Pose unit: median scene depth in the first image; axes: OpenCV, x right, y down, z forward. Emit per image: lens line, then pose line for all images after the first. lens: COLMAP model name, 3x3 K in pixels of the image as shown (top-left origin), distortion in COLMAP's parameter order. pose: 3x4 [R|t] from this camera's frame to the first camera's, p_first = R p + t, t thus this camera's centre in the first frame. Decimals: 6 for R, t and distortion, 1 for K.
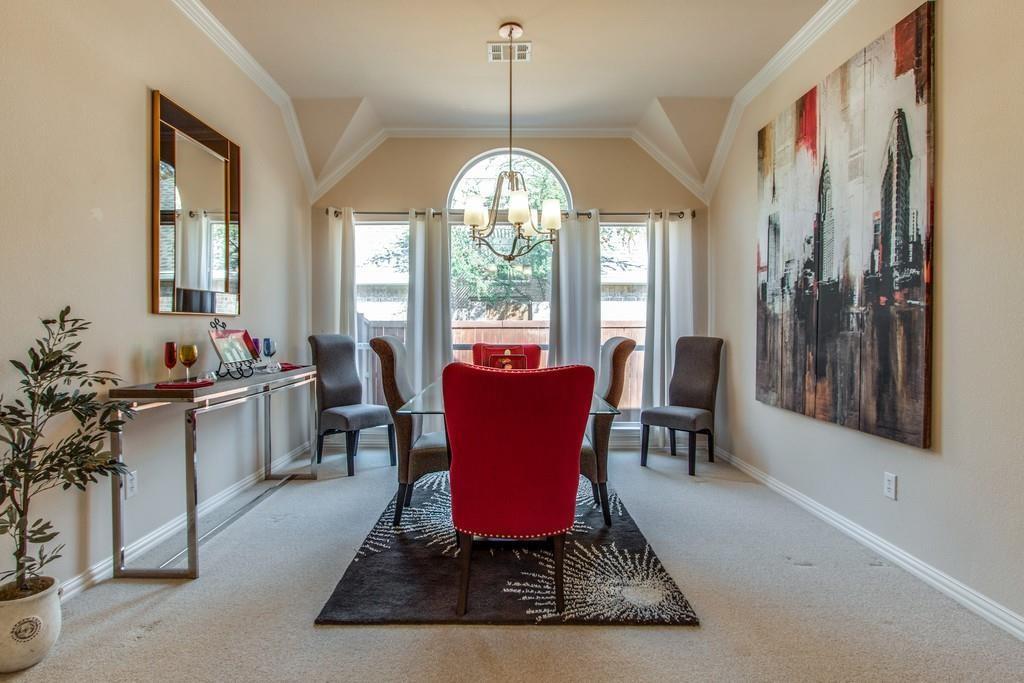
lens RADIAL K [[527.8, 0, 505.1], [0, 527.8, 324.2], [0, 0, 1]] dist [-0.001217, 0.000935]
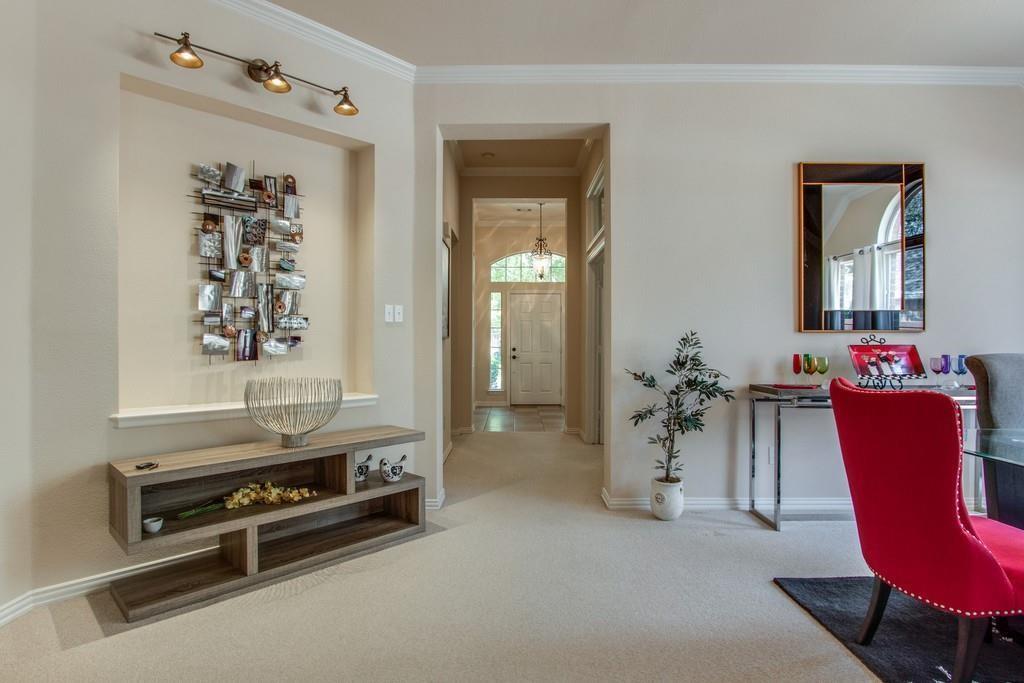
lens RADIAL K [[527.8, 0, 505.1], [0, 527.8, 324.2], [0, 0, 1]] dist [-0.001217, 0.000935]
pose [[-0.005083, -0.035602, -0.999353, 0.635359], [-0.002820, 0.999363, -0.035588, 0.008969], [0.999983, 0.002637, -0.005180, 0.267053]]
